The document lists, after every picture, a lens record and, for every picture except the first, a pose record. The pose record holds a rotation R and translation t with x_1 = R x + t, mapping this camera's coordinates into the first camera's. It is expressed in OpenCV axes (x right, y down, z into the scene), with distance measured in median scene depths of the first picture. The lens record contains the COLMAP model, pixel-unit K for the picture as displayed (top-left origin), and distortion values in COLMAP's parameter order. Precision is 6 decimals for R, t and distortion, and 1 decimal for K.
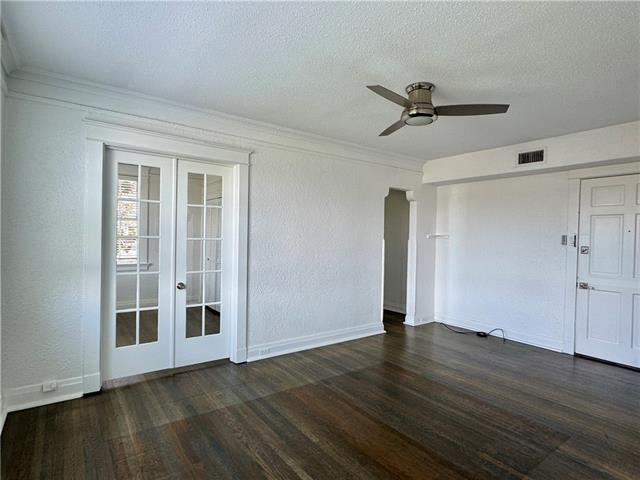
lens RADIAL K [[347.1, 0, 316.5], [0, 347.1, 238.4], [0, 0, 1]] dist [-0.002363, 0.000503]
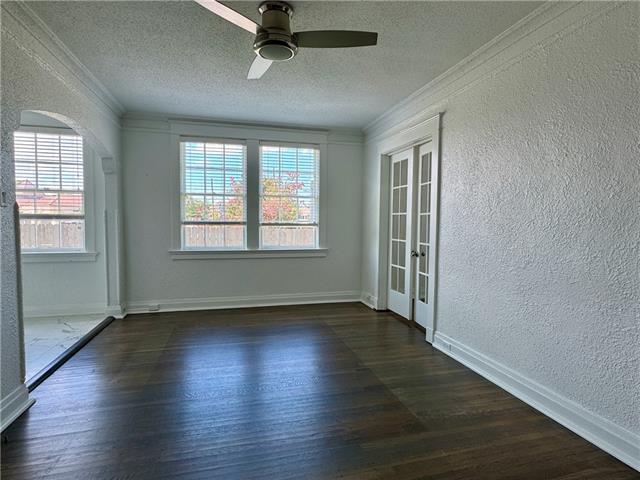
lens RADIAL K [[347.1, 0, 320.9], [0, 347.1, 241.0], [0, 0, 1]] dist [-0.002363, 0.000503]
pose [[-0.370365, 0.026519, -0.928508, 0.827155], [-0.020749, 0.999107, 0.036812, 0.055386], [0.928655, 0.032899, -0.369484, 1.145951]]
